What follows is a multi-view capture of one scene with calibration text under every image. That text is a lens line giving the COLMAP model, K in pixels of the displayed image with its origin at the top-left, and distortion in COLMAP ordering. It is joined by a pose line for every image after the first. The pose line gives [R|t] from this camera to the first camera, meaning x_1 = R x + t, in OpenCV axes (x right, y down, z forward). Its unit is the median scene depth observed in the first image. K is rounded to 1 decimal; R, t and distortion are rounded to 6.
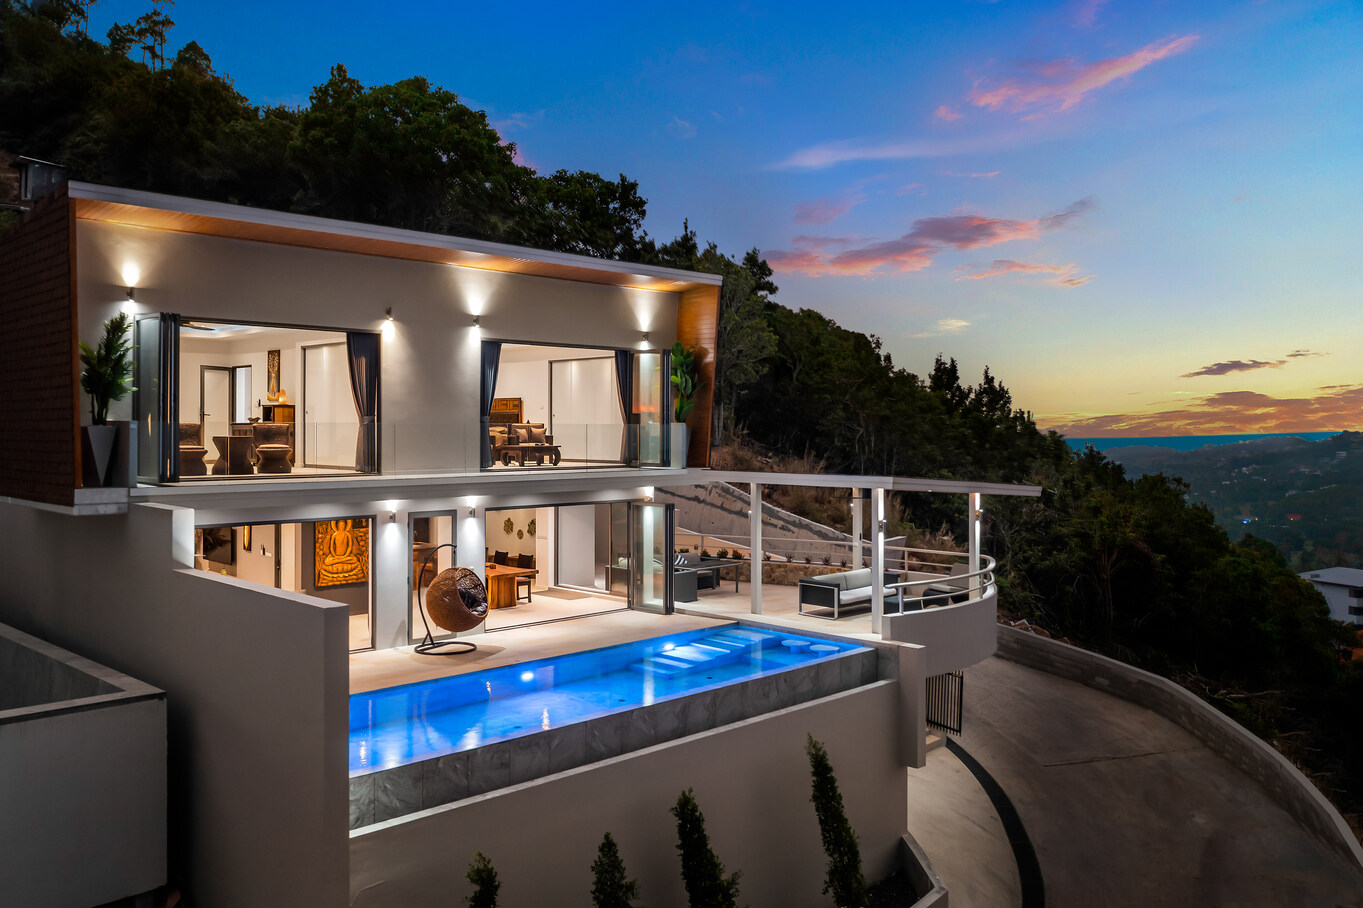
lens RADIAL K [[1113.8, 0, 680.9], [0, 1113.8, 431.2], [0, 0, 1]] dist [-0.014663, -0.007111]
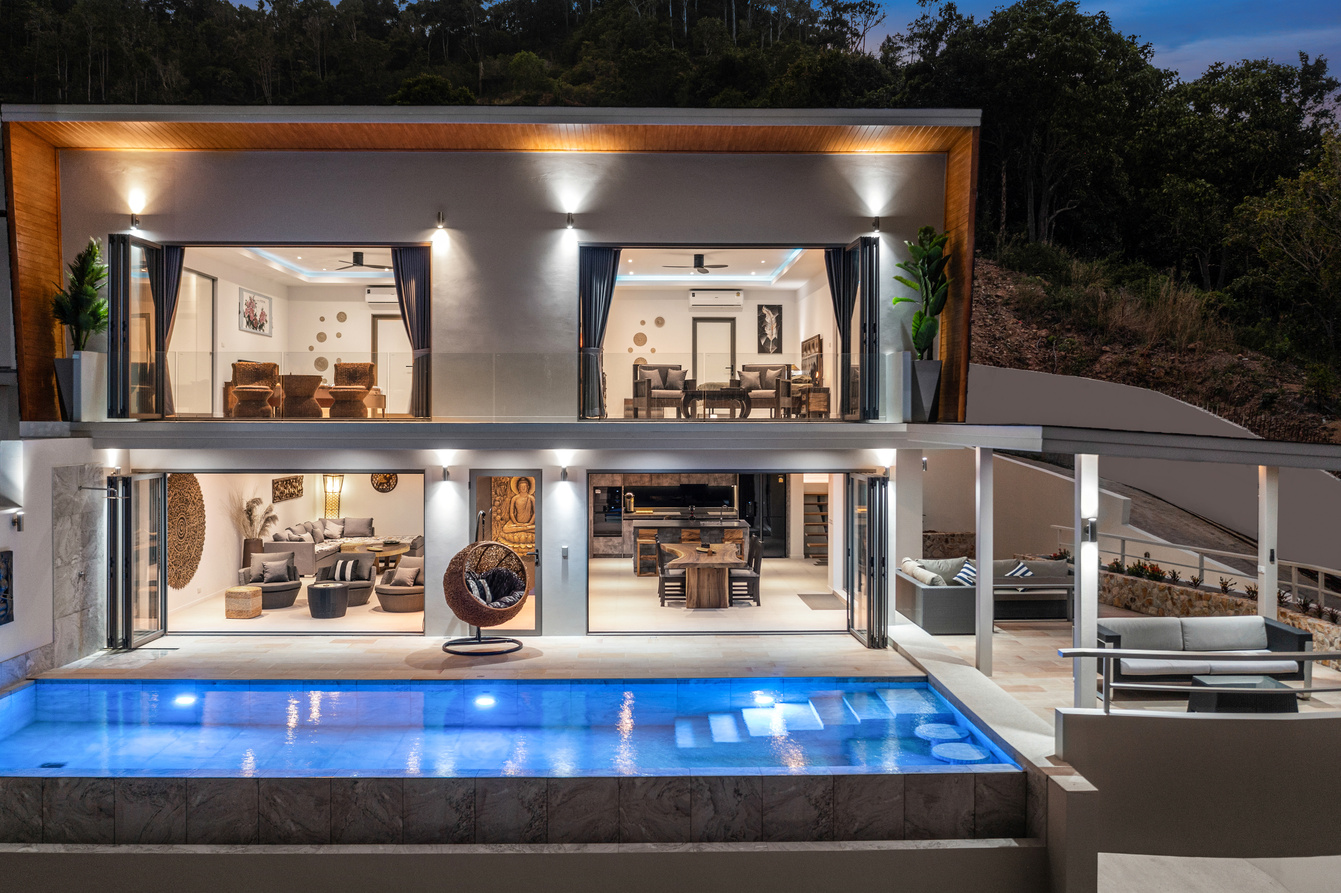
lens RADIAL K [[1079.7, 0, 670.5], [0, 1079.7, 446.5], [0, 0, 1]] dist [-0.020224, -0.000846]
pose [[0.712497, 0.016632, -0.701478, 0.368249], [-0.002653, 0.999776, 0.021009, 0.037066], [0.701670, -0.013108, 0.712382, 0.508482]]
